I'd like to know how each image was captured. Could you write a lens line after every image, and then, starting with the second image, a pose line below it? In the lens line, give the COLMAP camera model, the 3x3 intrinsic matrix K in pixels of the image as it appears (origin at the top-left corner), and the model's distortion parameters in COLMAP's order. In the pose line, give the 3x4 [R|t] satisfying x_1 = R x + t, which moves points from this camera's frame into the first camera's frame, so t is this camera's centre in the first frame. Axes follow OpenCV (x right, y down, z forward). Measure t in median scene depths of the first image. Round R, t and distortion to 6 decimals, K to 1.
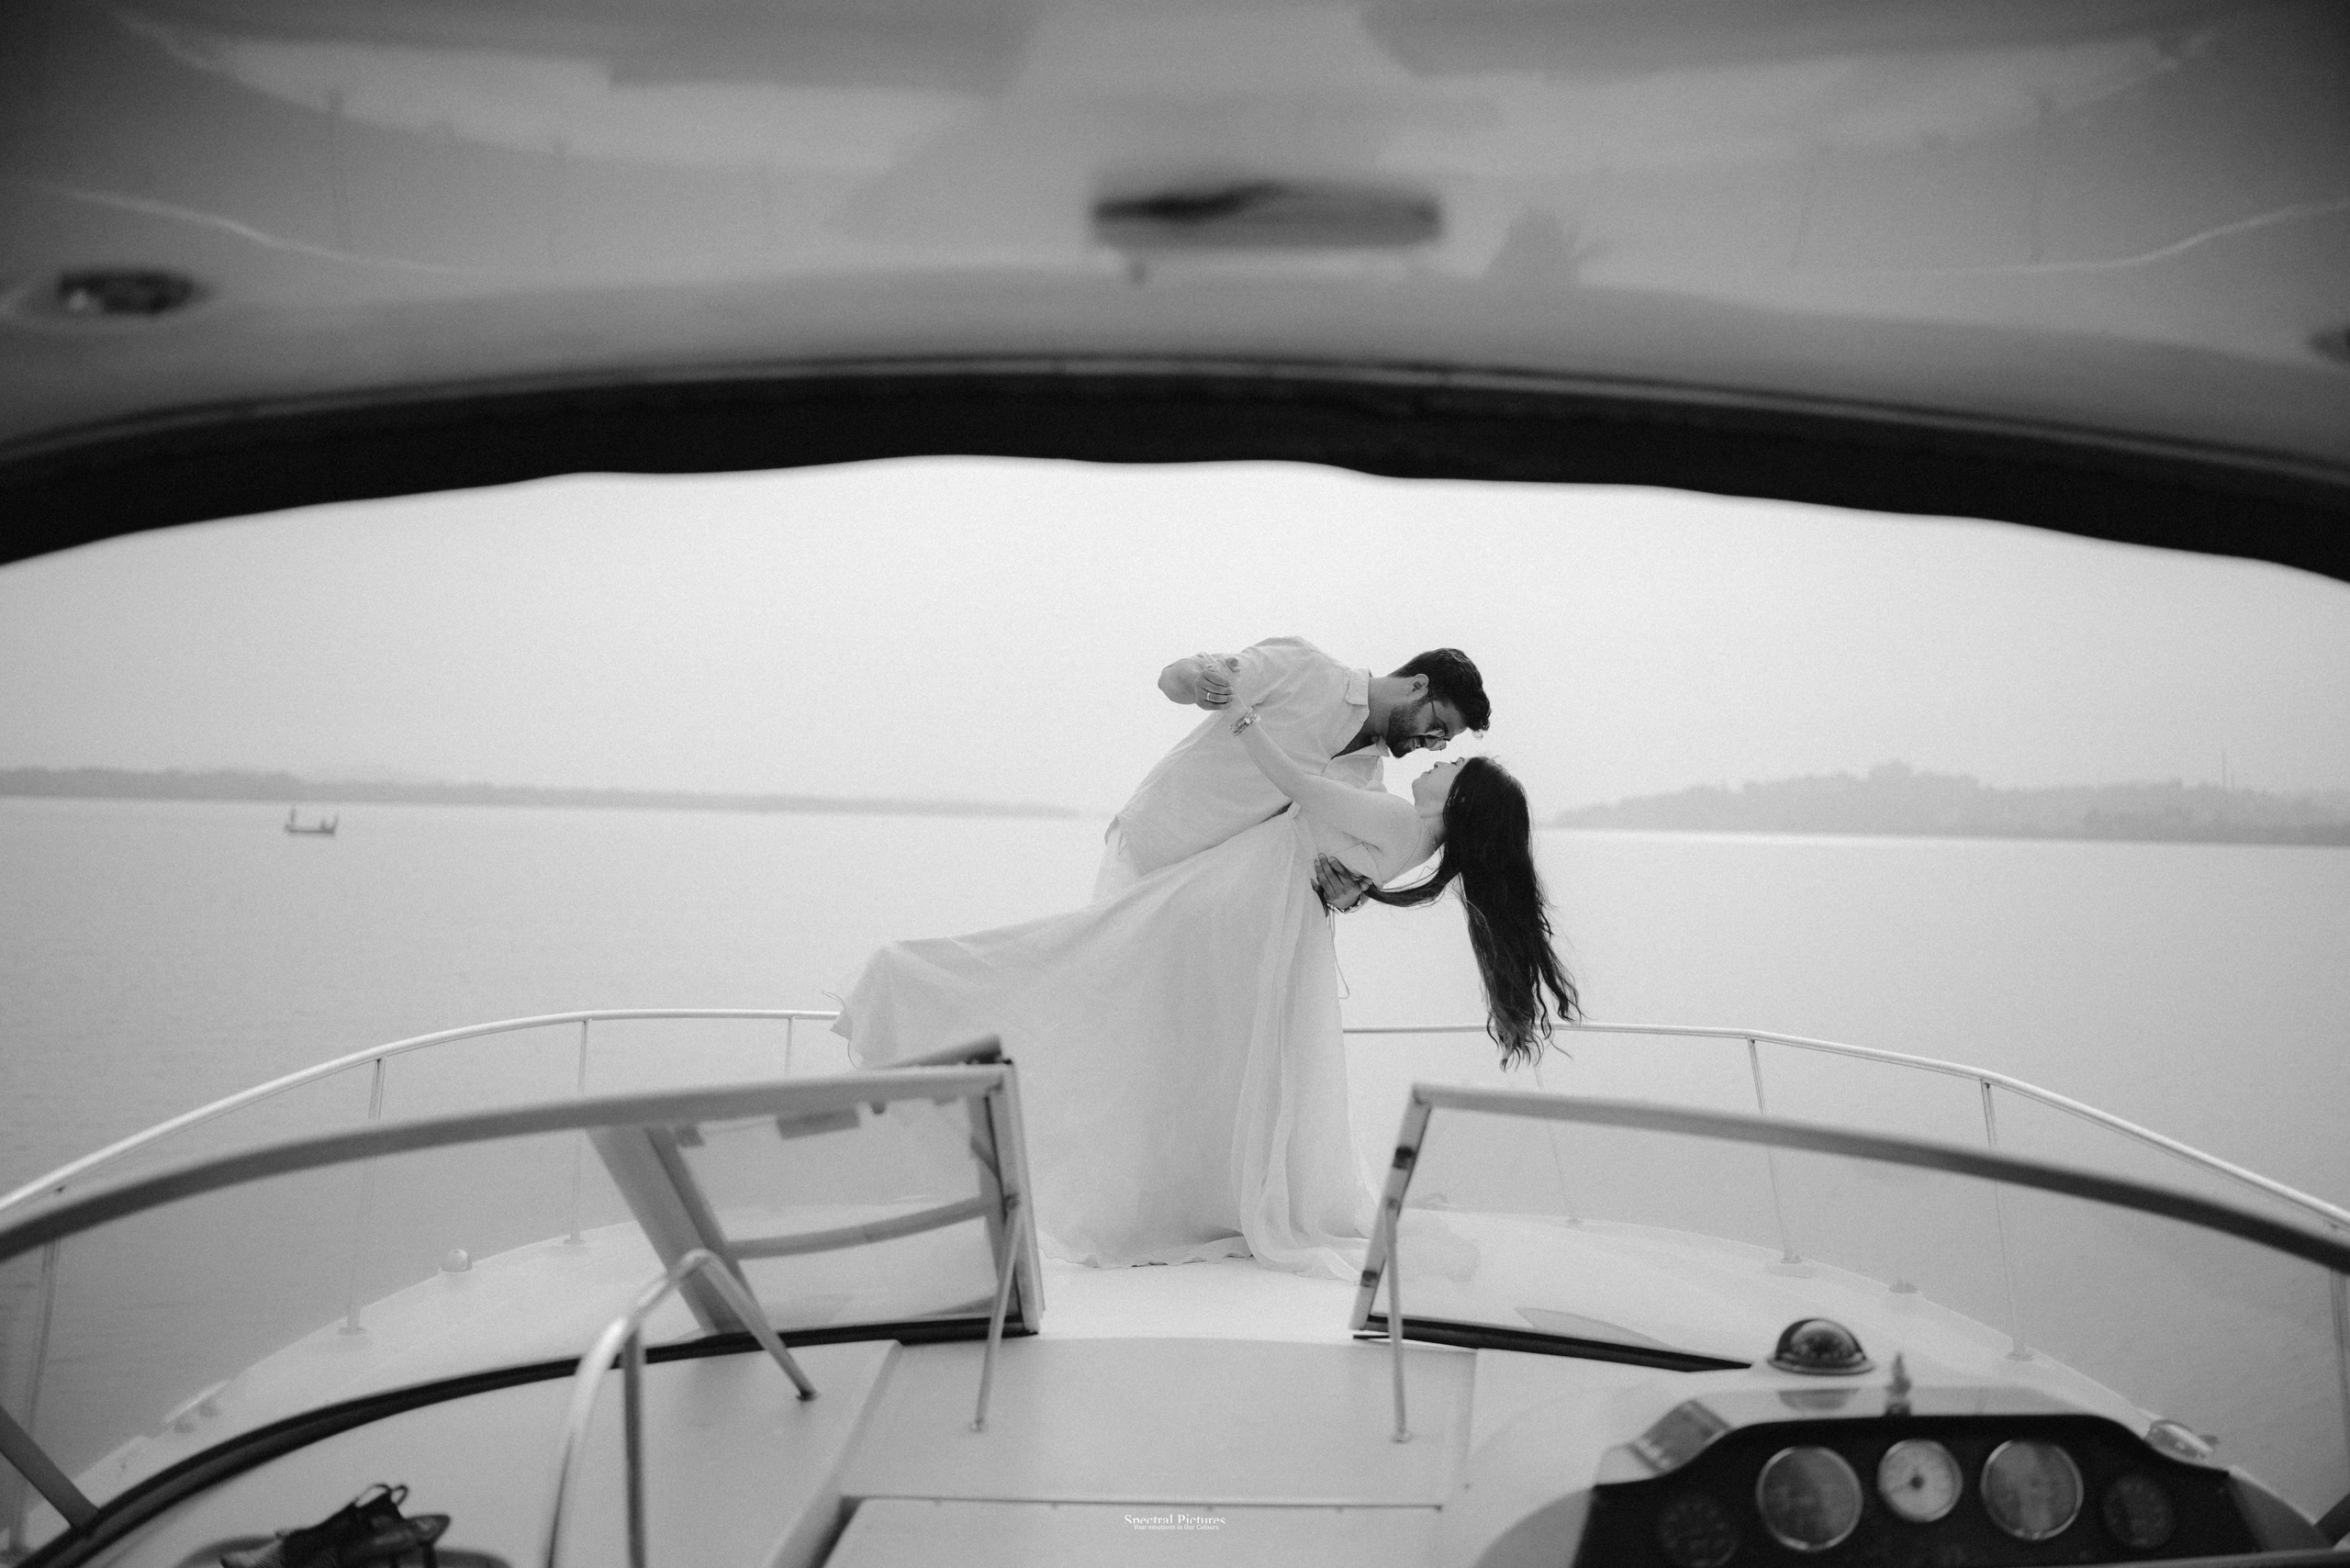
lens RADIAL K [[3791.9, 0, 1175.0], [0, 3791.9, 784.0], [0, 0, 1]] dist [0.000525, -0.029464]
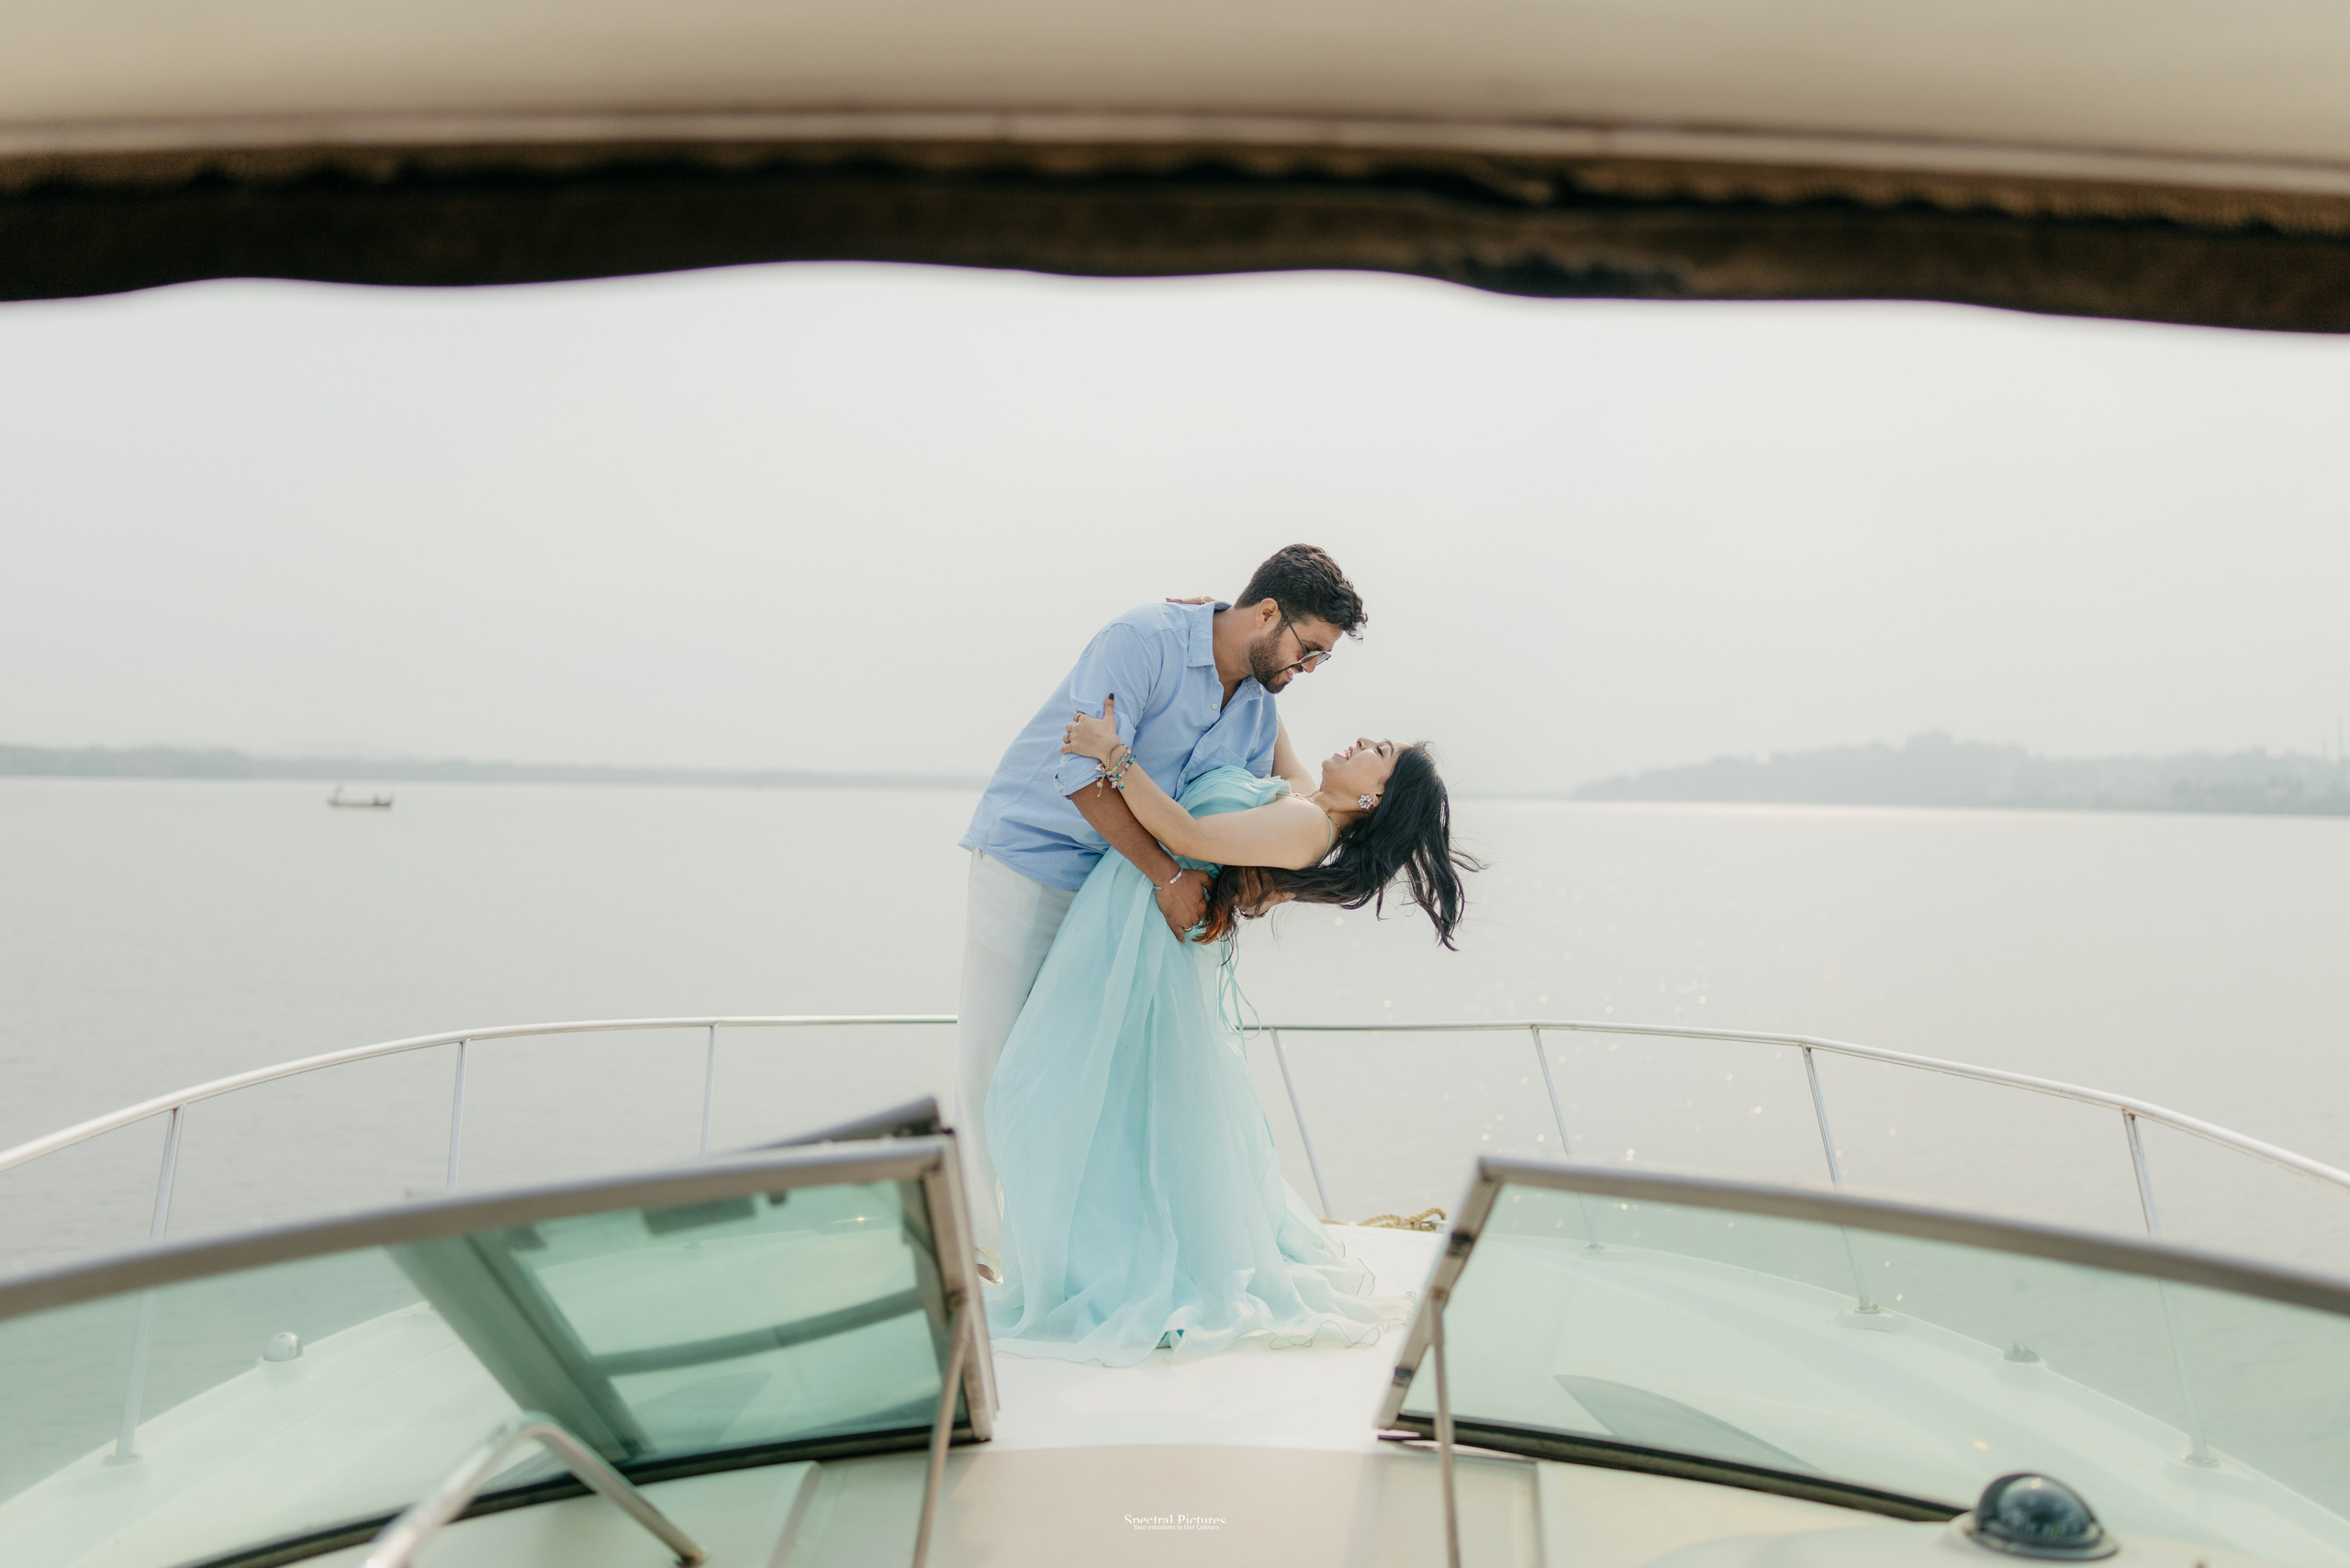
lens RADIAL K [[2385.3, 0, 1231.1], [0, 2385.3, 744.3], [0, 0, 1]] dist [0.143945, 0.010910]
pose [[0.998150, -0.009306, 0.060077, -0.014809], [0.009411, 0.999955, -0.001462, -0.003562], [-0.060060, 0.002025, 0.998193, 0.489409]]
